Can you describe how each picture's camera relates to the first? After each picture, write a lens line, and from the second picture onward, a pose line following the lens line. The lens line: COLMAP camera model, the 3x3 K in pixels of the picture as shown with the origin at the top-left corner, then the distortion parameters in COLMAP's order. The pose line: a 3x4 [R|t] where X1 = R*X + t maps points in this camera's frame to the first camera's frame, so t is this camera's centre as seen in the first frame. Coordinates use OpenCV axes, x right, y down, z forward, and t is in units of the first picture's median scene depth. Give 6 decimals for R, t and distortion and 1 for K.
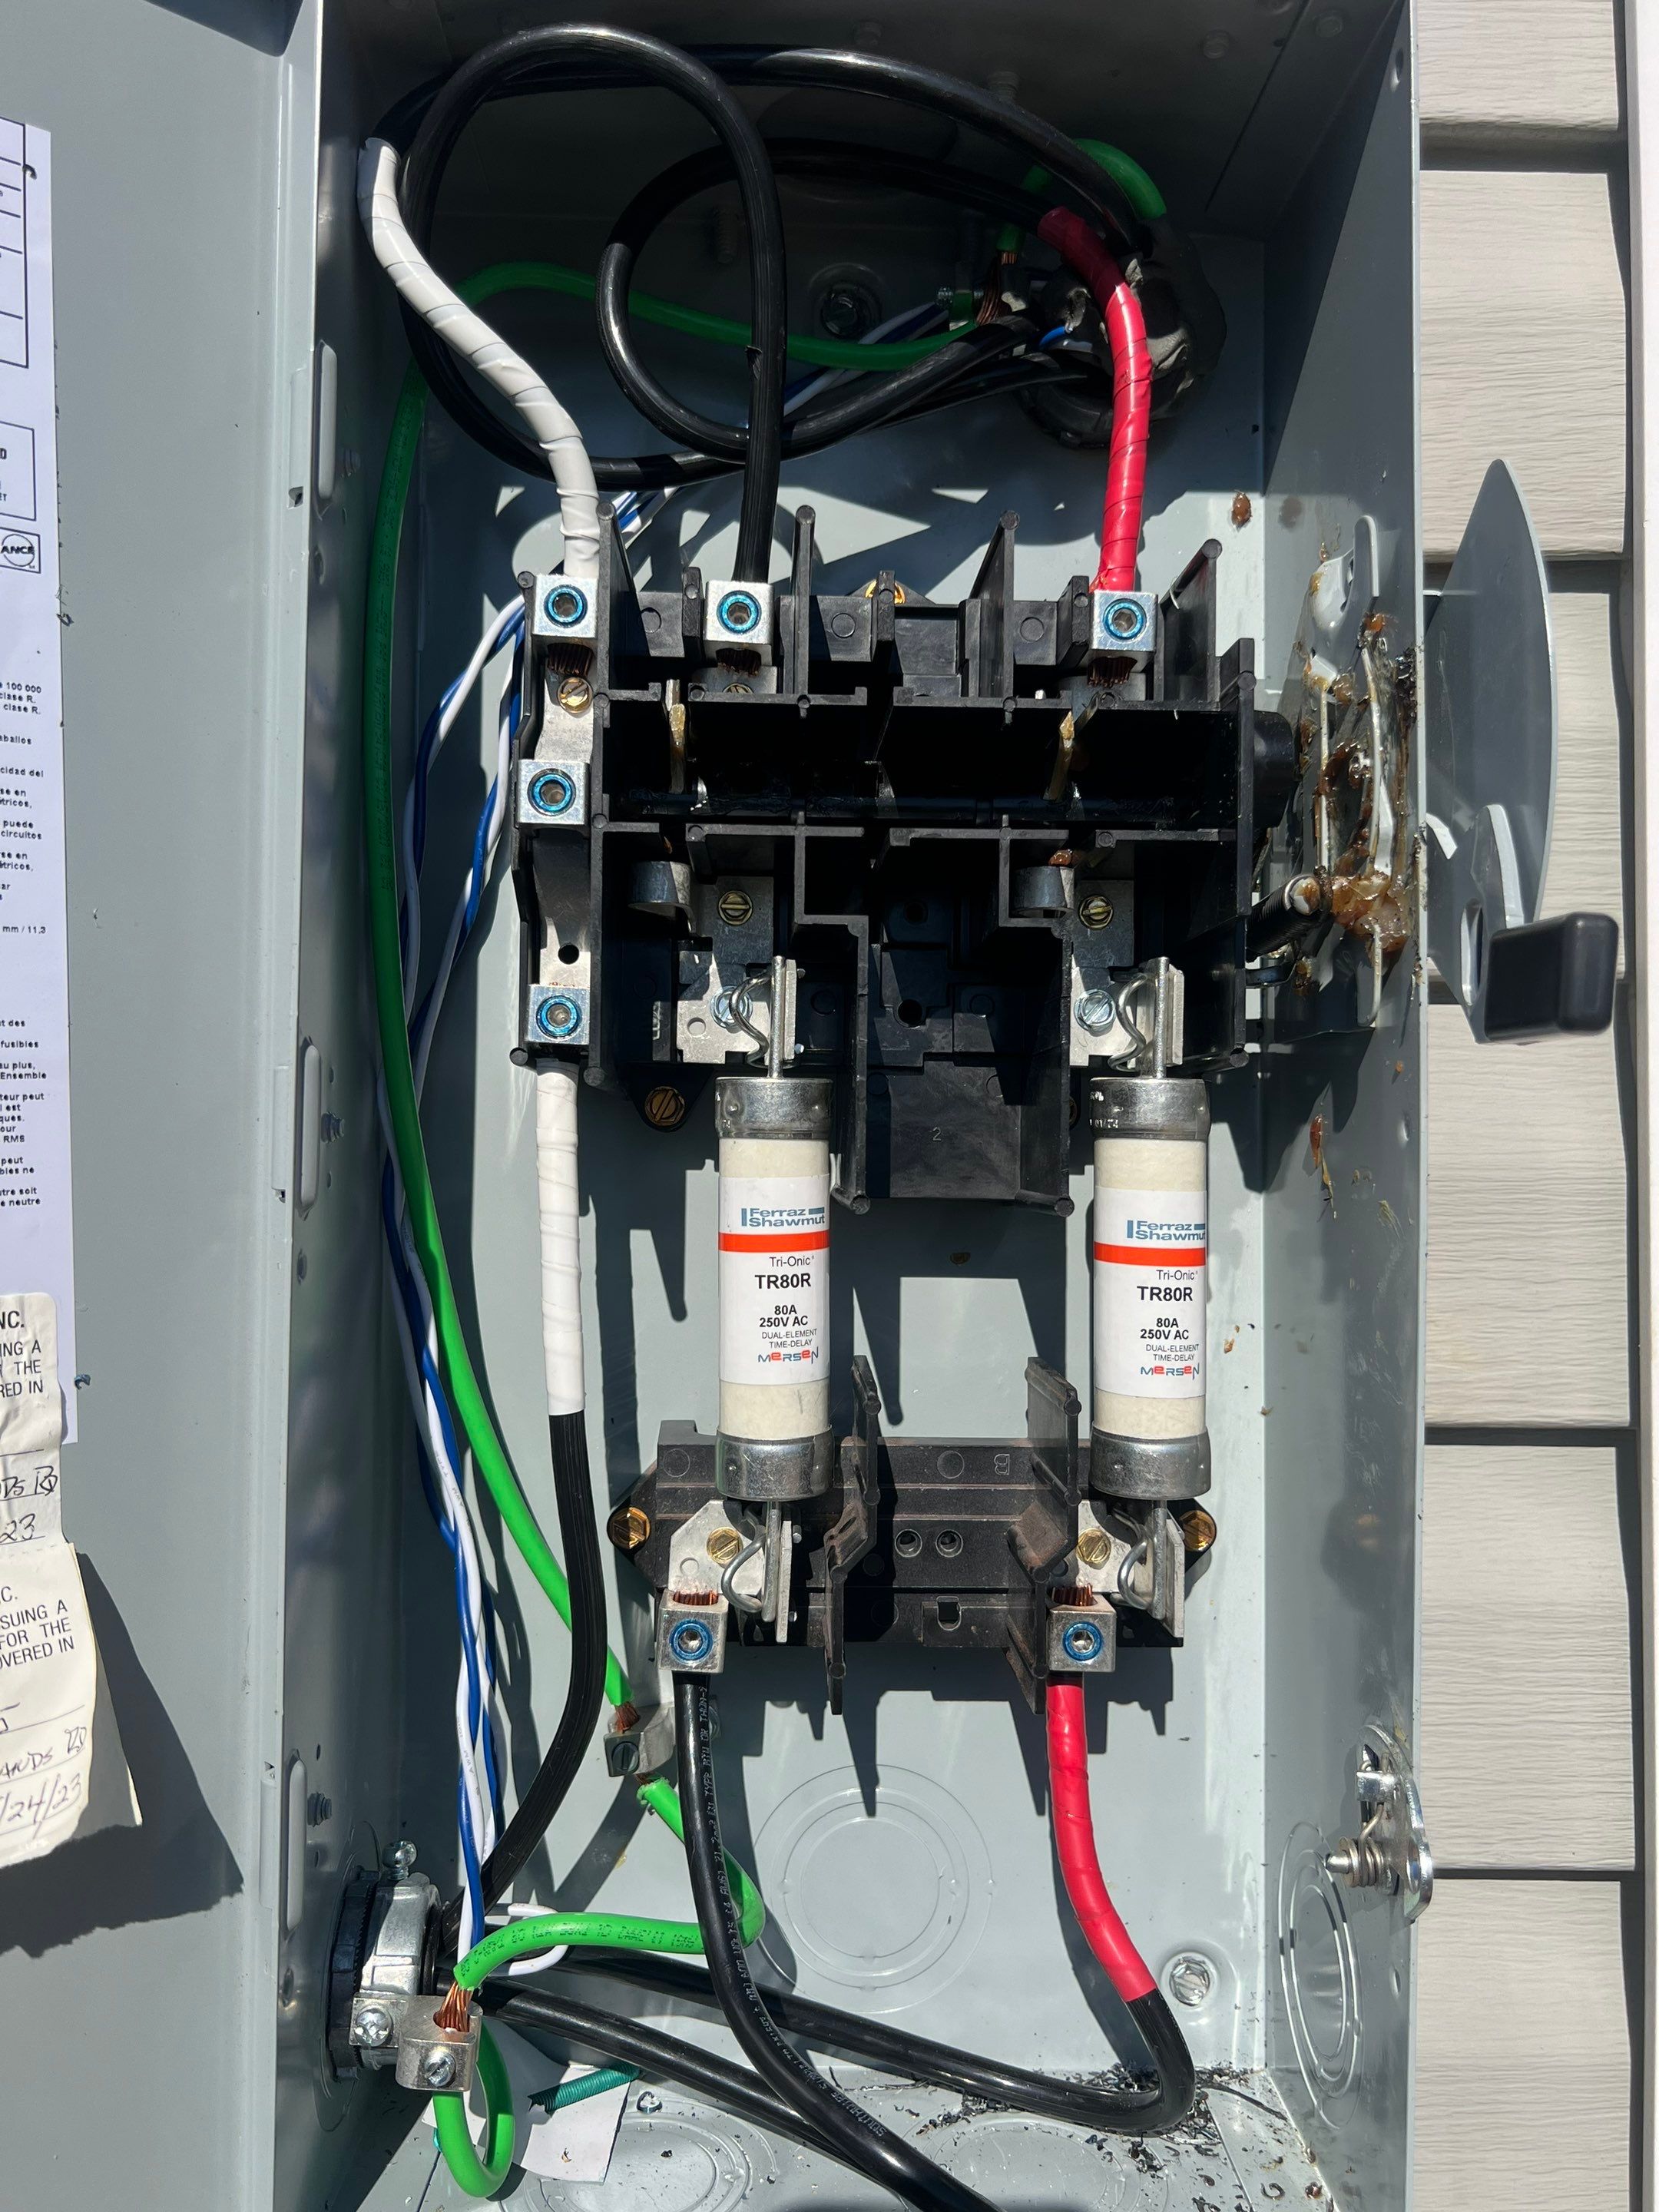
lens RADIAL K [[1686.9, 0, 819.5], [0, 1686.9, 1090.7], [0, 0, 1]] dist [0.010838, -0.040888]
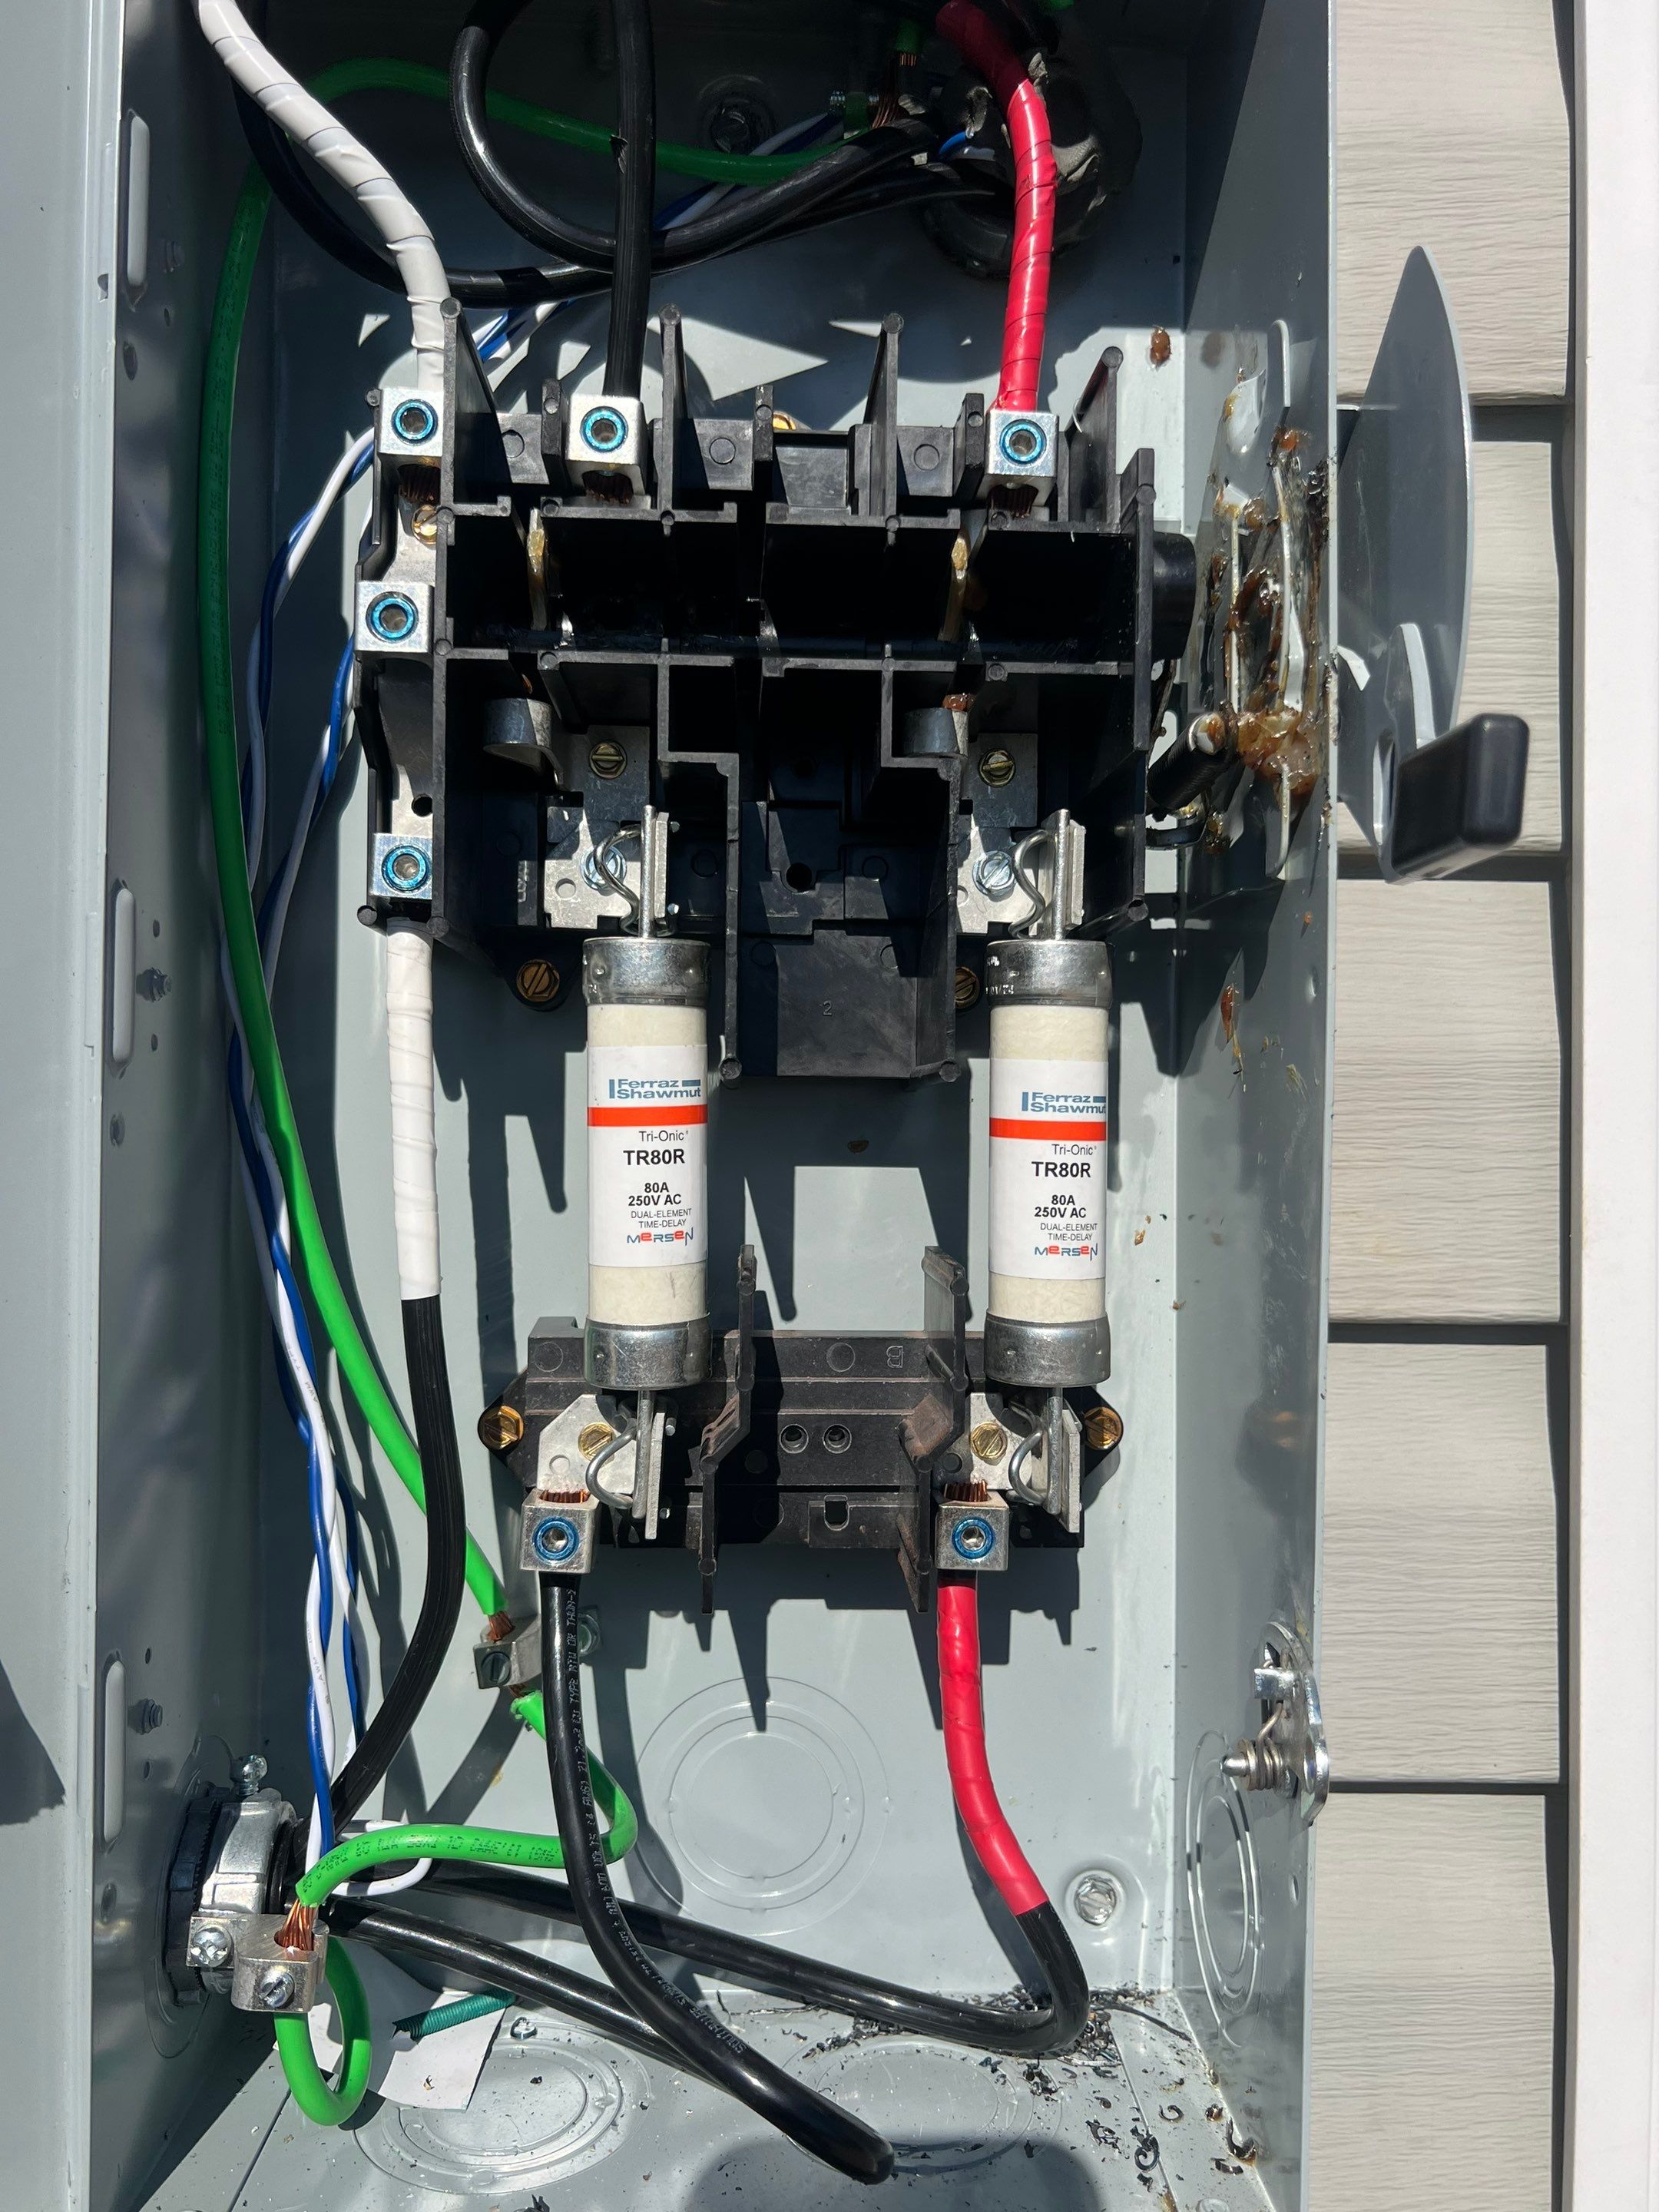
lens RADIAL K [[1687.8, 0, 829.5], [0, 1687.8, 1106.0], [0, 0, 1]] dist [0.015083, -0.048136]
pose [[0.999822, 0.000600, 0.018845, 0.056405], [-0.001151, 0.999572, 0.029230, 0.056155], [-0.018820, -0.029246, 0.999395, 0.065098]]
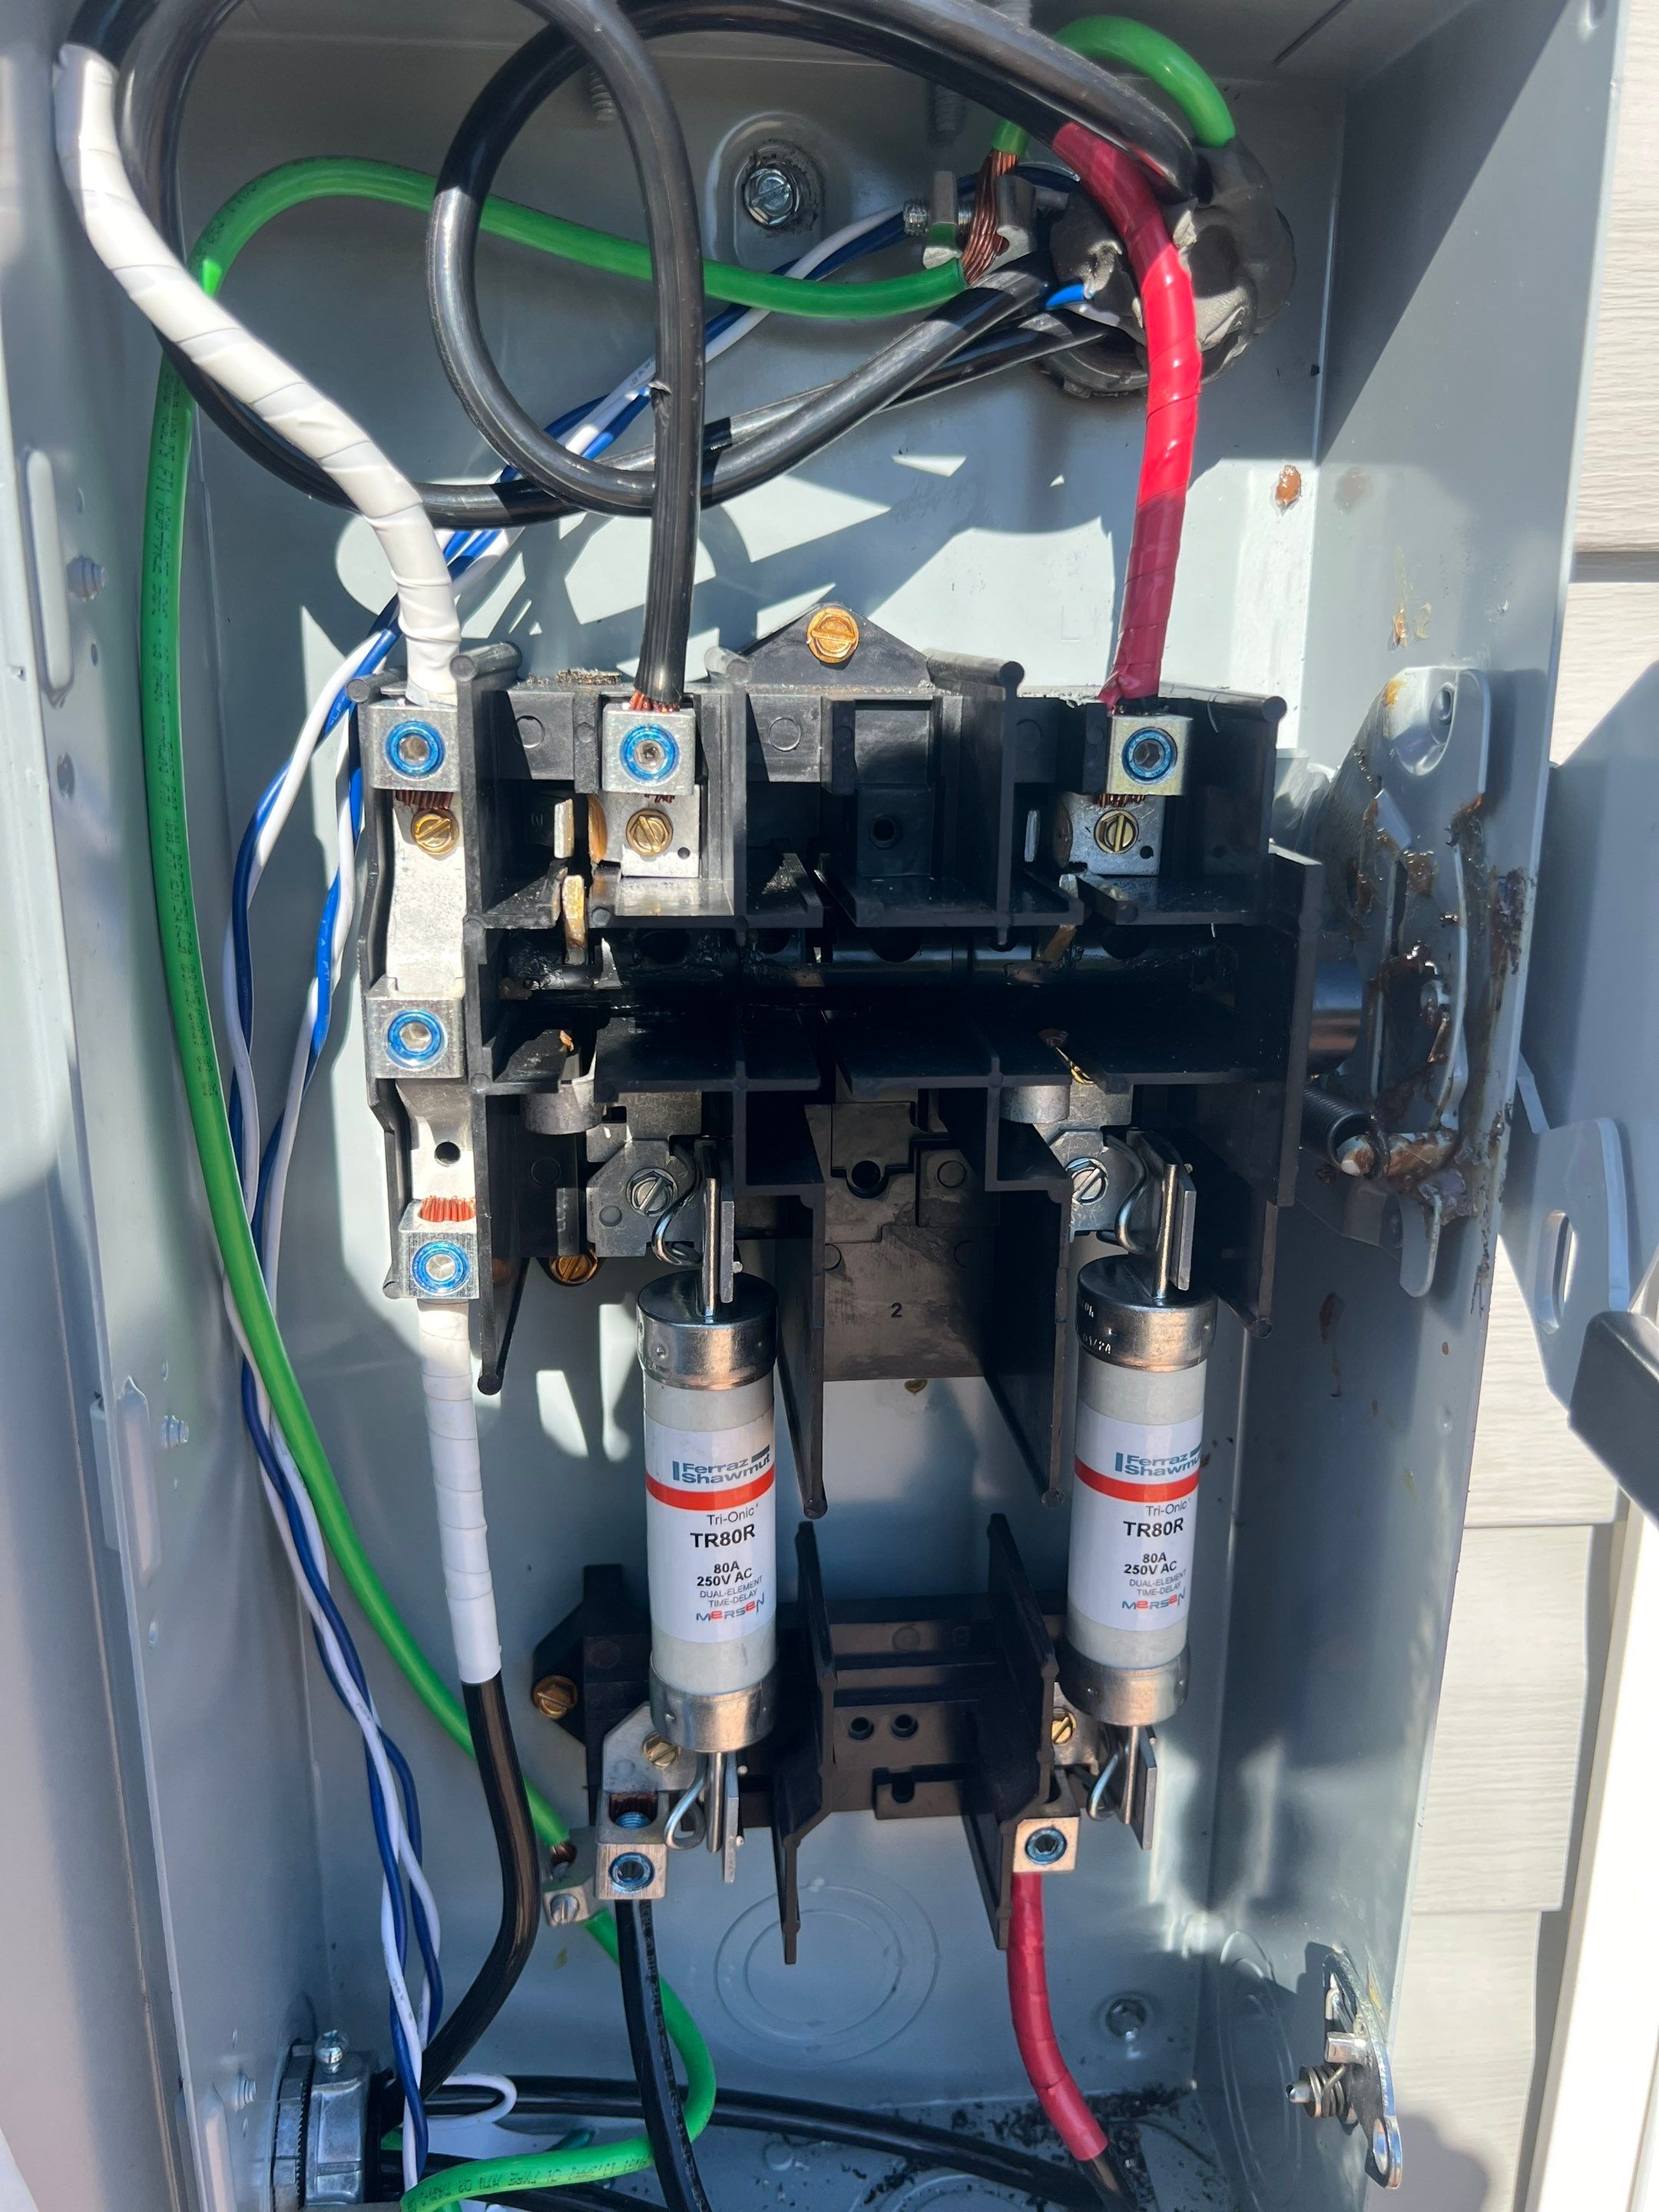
lens RADIAL K [[1701.3, 0, 849.2], [0, 1701.3, 1094.4], [0, 0, 1]] dist [0.012608, -0.048899]
pose [[0.996939, -0.019095, 0.075809, -0.018349], [-0.004176, 0.955321, 0.295542, -0.352088], [-0.078066, -0.294954, 0.952317, 0.215924]]
